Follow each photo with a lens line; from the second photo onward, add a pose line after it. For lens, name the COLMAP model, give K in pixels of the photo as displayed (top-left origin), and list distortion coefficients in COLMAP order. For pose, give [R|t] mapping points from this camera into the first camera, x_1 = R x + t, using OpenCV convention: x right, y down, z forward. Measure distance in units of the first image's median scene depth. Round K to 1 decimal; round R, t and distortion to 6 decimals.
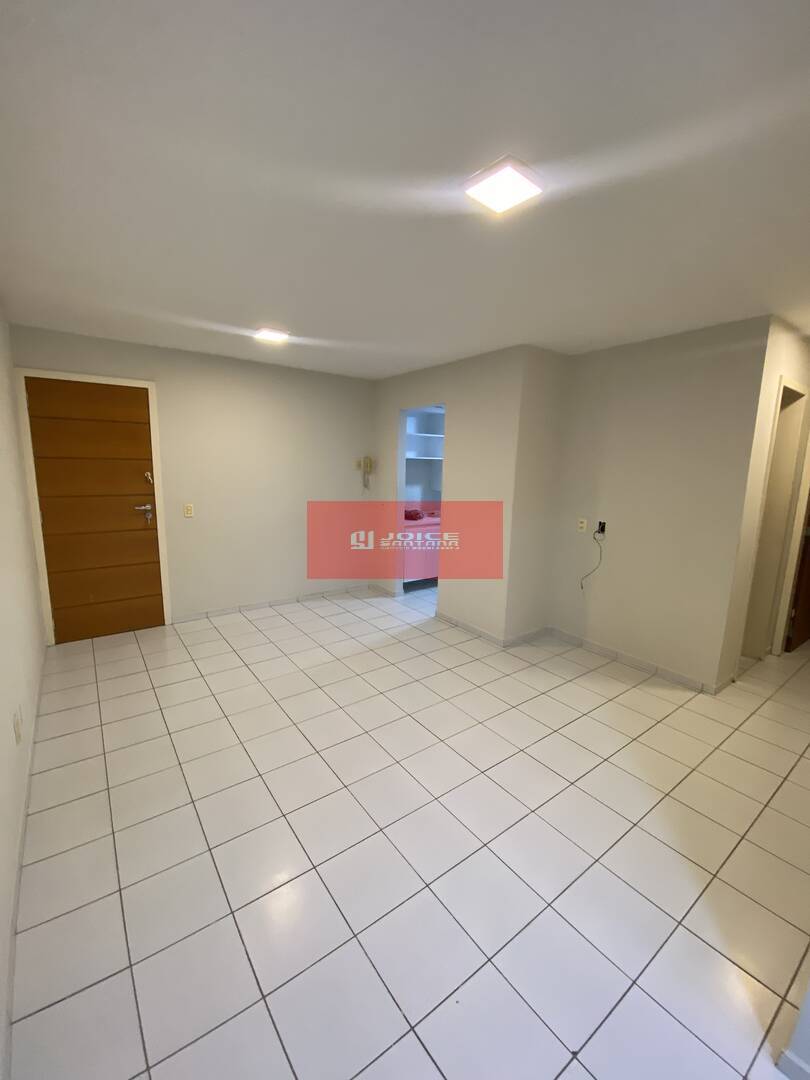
lens RADIAL K [[442.8, 0, 400.6], [0, 442.8, 543.3], [0, 0, 1]] dist [0.012070, -0.006347]
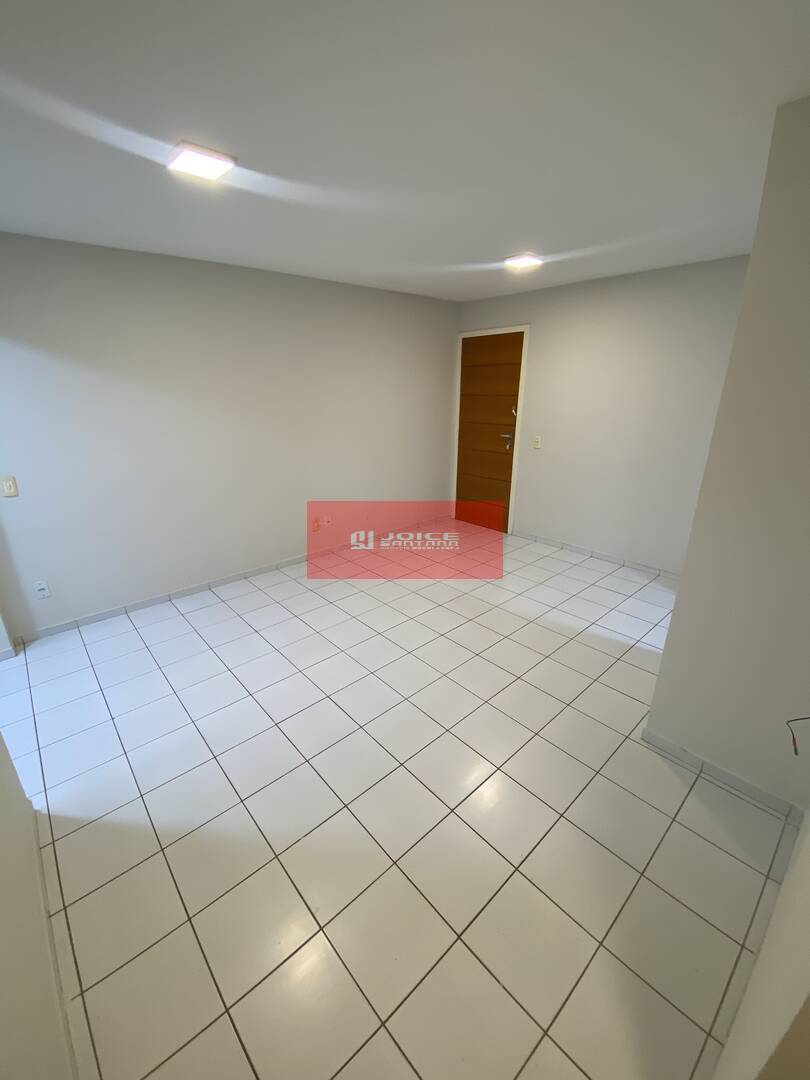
lens RADIAL K [[442.8, 0, 405.5], [0, 442.8, 545.3], [0, 0, 1]] dist [0.012070, -0.006347]
pose [[0.088697, 0.323462, -0.942075, 0.687705], [-0.167455, 0.937183, 0.306017, -0.127768], [0.981882, 0.130612, 0.137291, 0.609340]]
